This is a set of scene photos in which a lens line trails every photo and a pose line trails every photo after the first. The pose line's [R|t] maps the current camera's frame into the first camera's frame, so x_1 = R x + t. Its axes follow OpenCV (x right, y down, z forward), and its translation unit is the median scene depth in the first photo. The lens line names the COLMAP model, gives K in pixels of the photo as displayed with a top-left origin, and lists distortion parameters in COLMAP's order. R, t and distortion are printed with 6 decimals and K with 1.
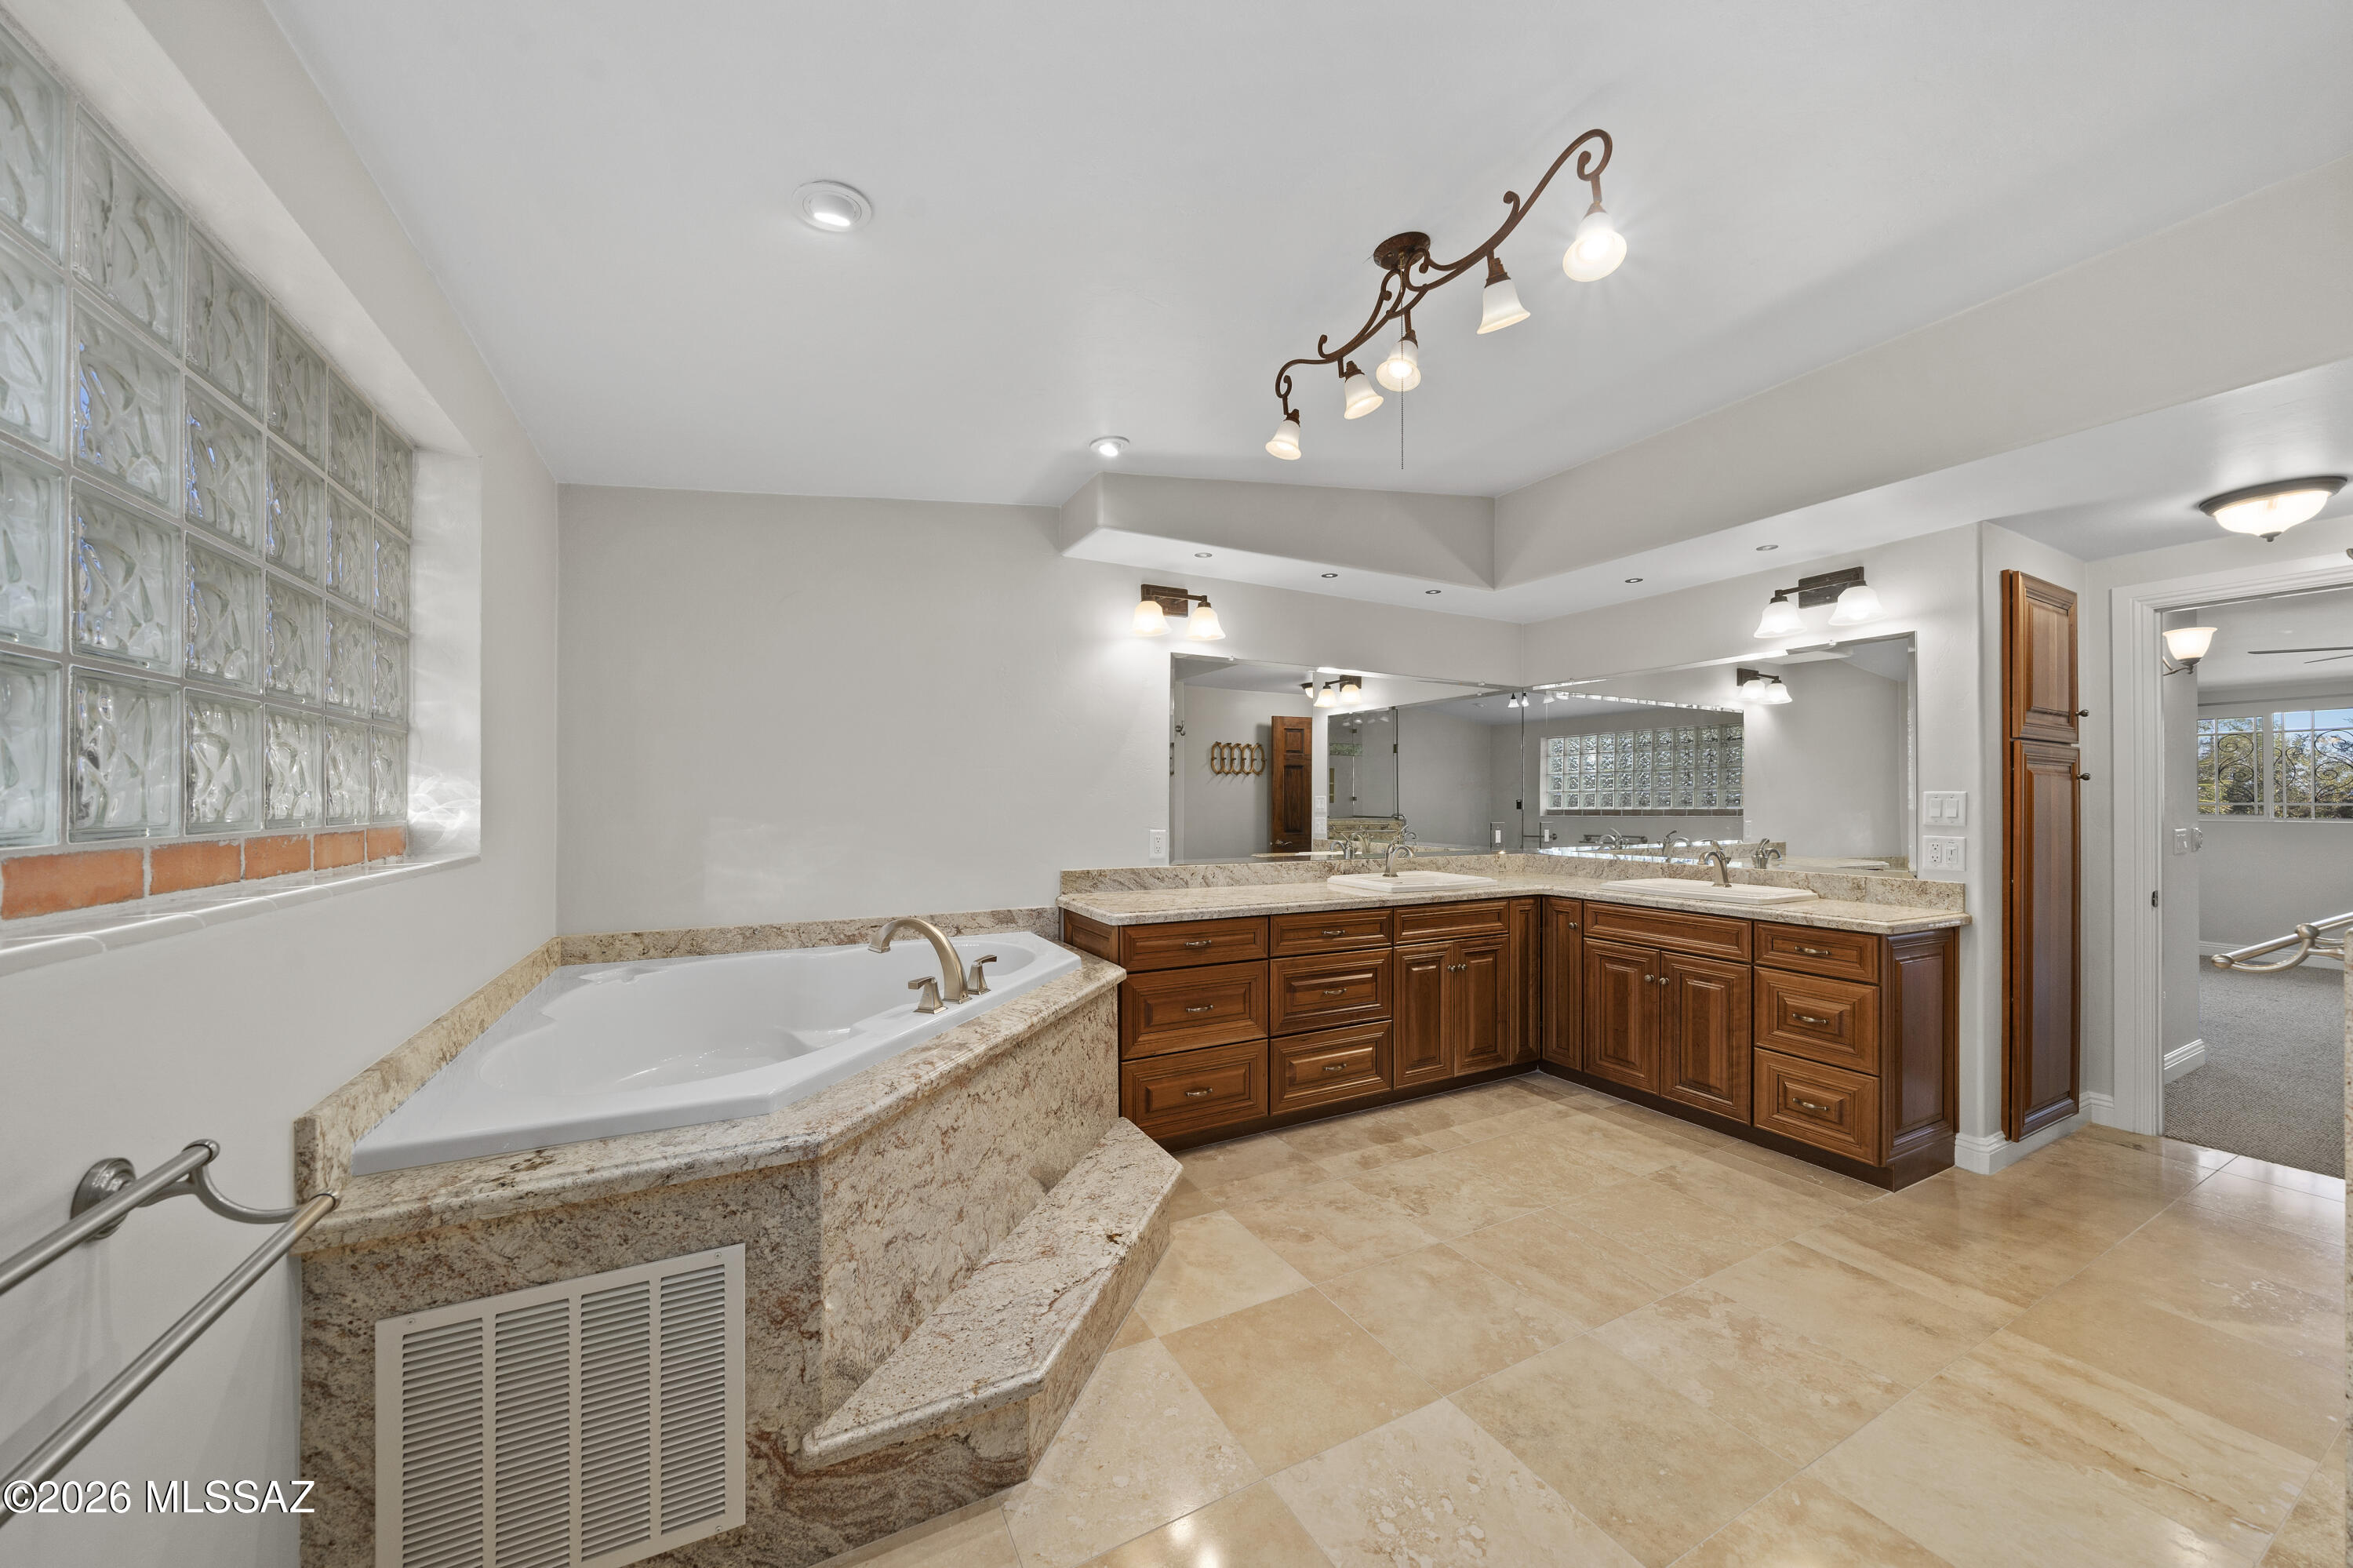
lens RADIAL K [[816.1, 0, 1176.8], [0, 816.1, 793.6], [0, 0, 1]] dist [-0.004263, -0.000203]
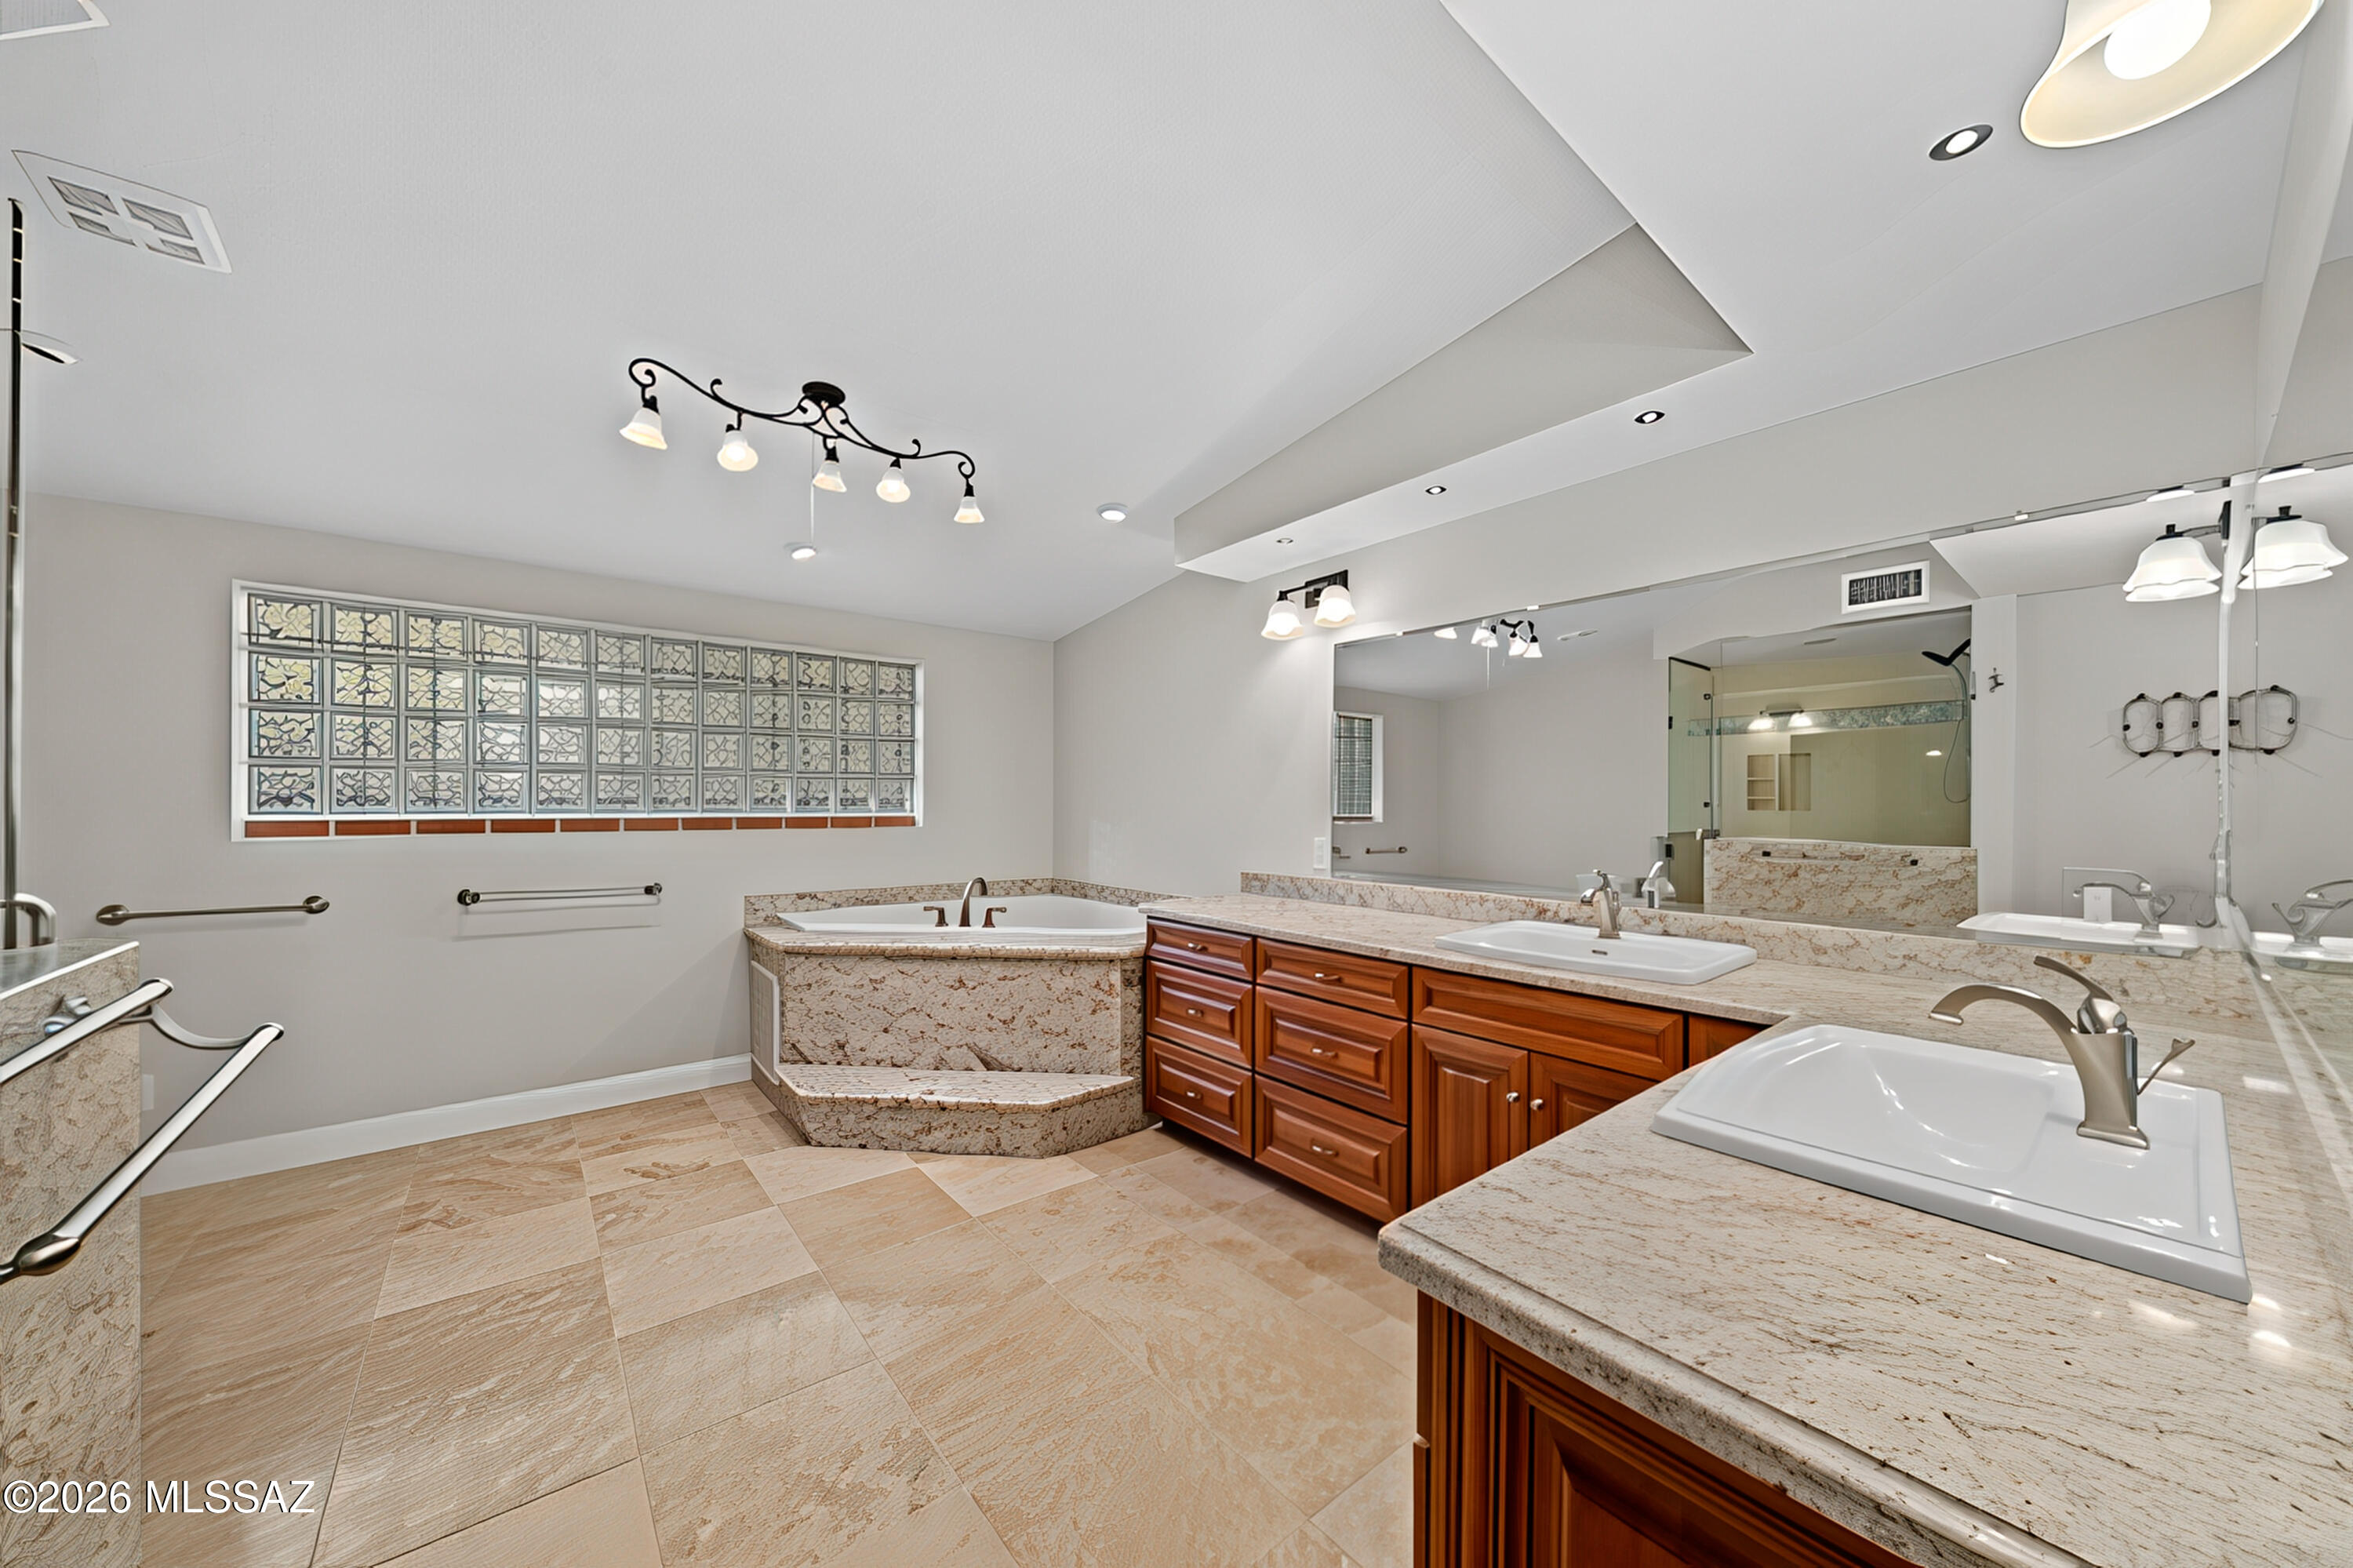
lens RADIAL K [[816.1, 0, 1180.2], [0, 816.1, 804.5], [0, 0, 1]] dist [-0.004263, -0.000203]
pose [[0.201719, -0.005003, -0.979431, 0.992414], [0.005797, 0.999976, -0.003914, 0.009787], [0.979426, -0.004888, 0.201743, 0.757945]]
